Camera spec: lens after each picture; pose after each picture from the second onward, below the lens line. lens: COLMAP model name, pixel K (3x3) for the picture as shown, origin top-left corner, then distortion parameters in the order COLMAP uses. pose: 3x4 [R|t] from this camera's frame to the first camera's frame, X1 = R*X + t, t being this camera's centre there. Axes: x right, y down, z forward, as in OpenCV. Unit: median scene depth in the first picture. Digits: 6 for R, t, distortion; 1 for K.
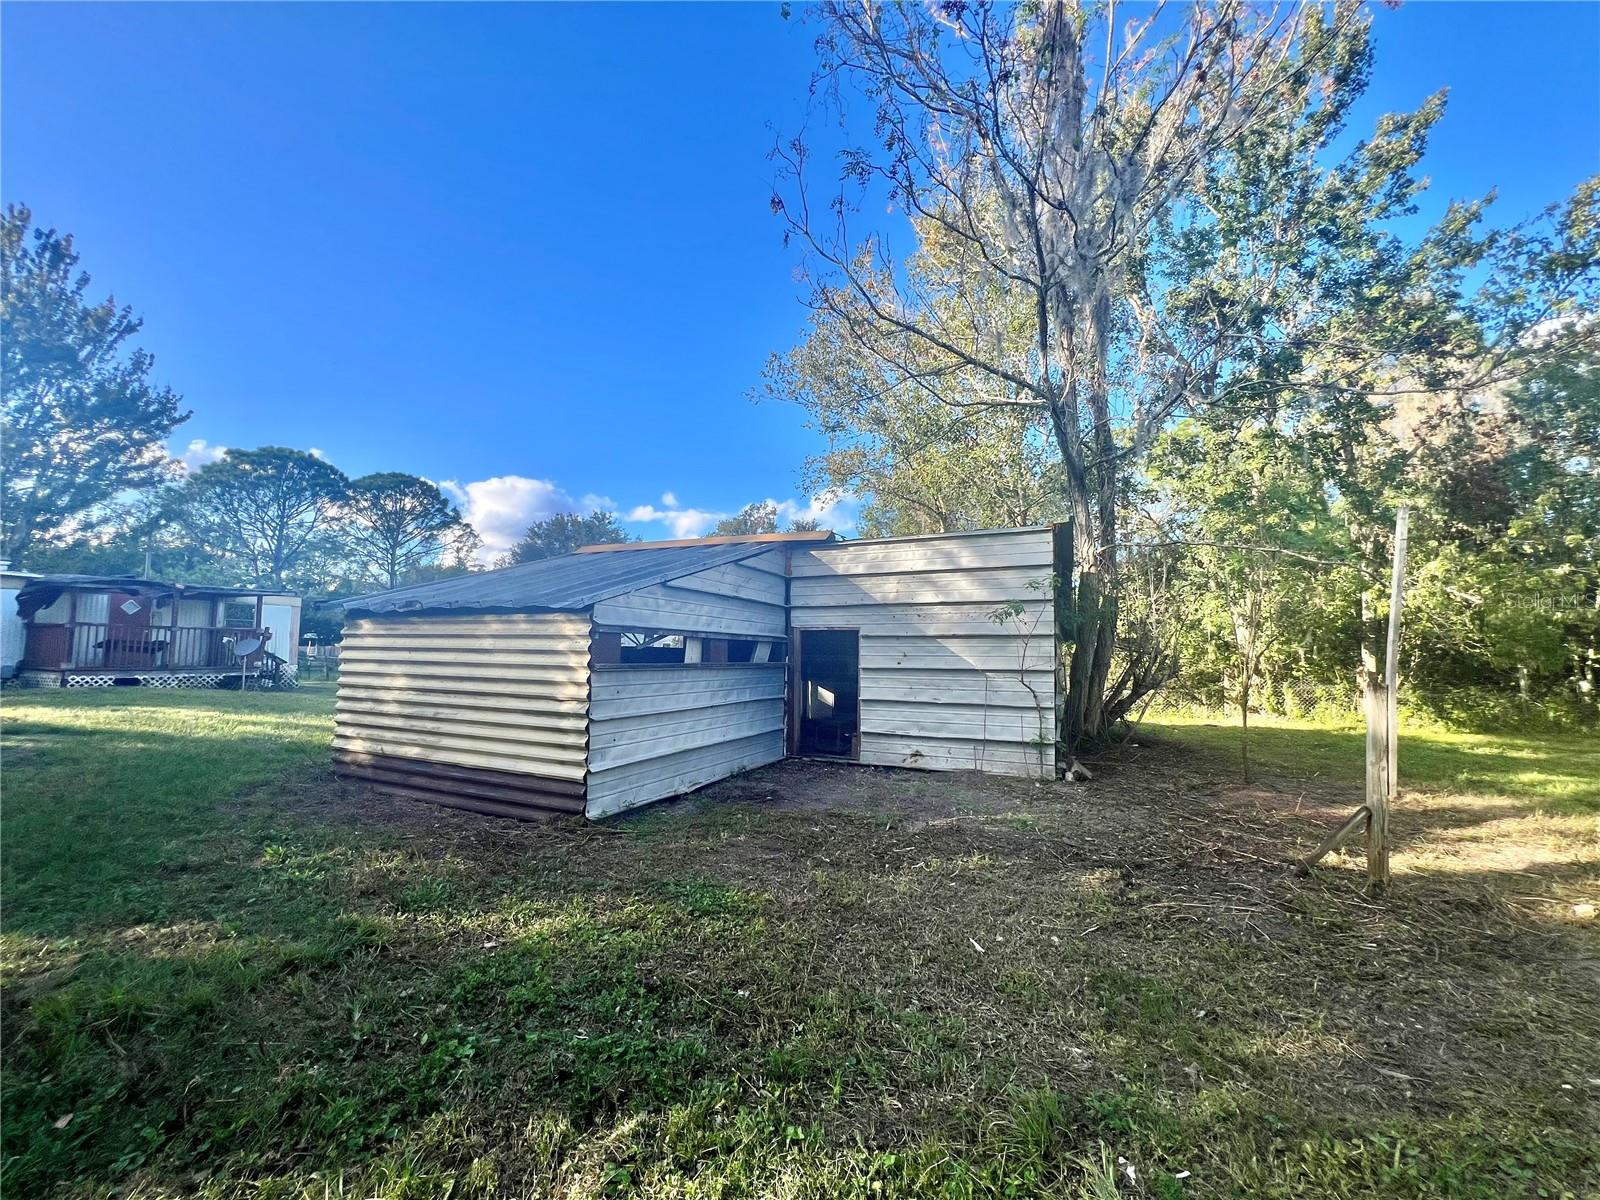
lens RADIAL K [[635.5, 0, 809.2], [0, 635.5, 615.8], [0, 0, 1]] dist [-0.001999, 0.000280]
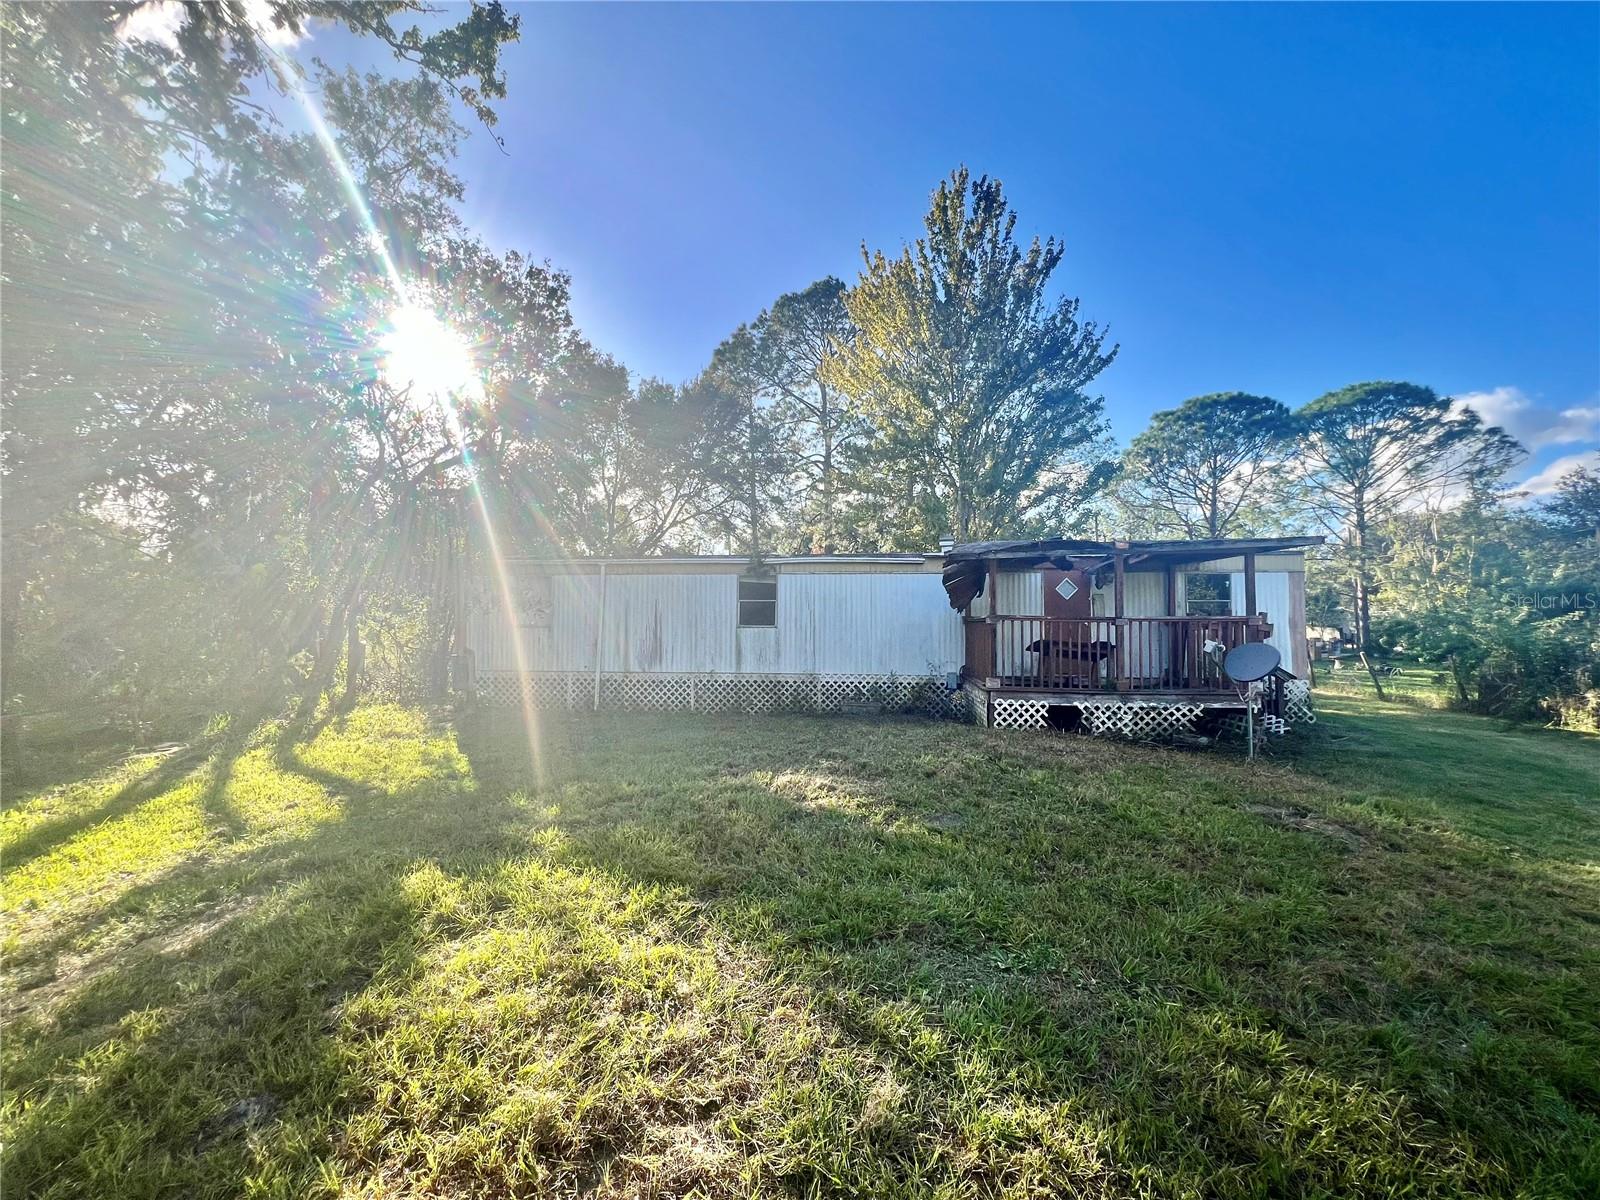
lens RADIAL K [[635.5, 0, 810.7], [0, 635.5, 608.7], [0, 0, 1]] dist [-0.001999, 0.000280]
pose [[0.326989, -0.037592, -0.944280, -0.535539], [0.054804, 0.998281, -0.020764, 0.006039], [0.943438, -0.044961, 0.328487, 0.534318]]
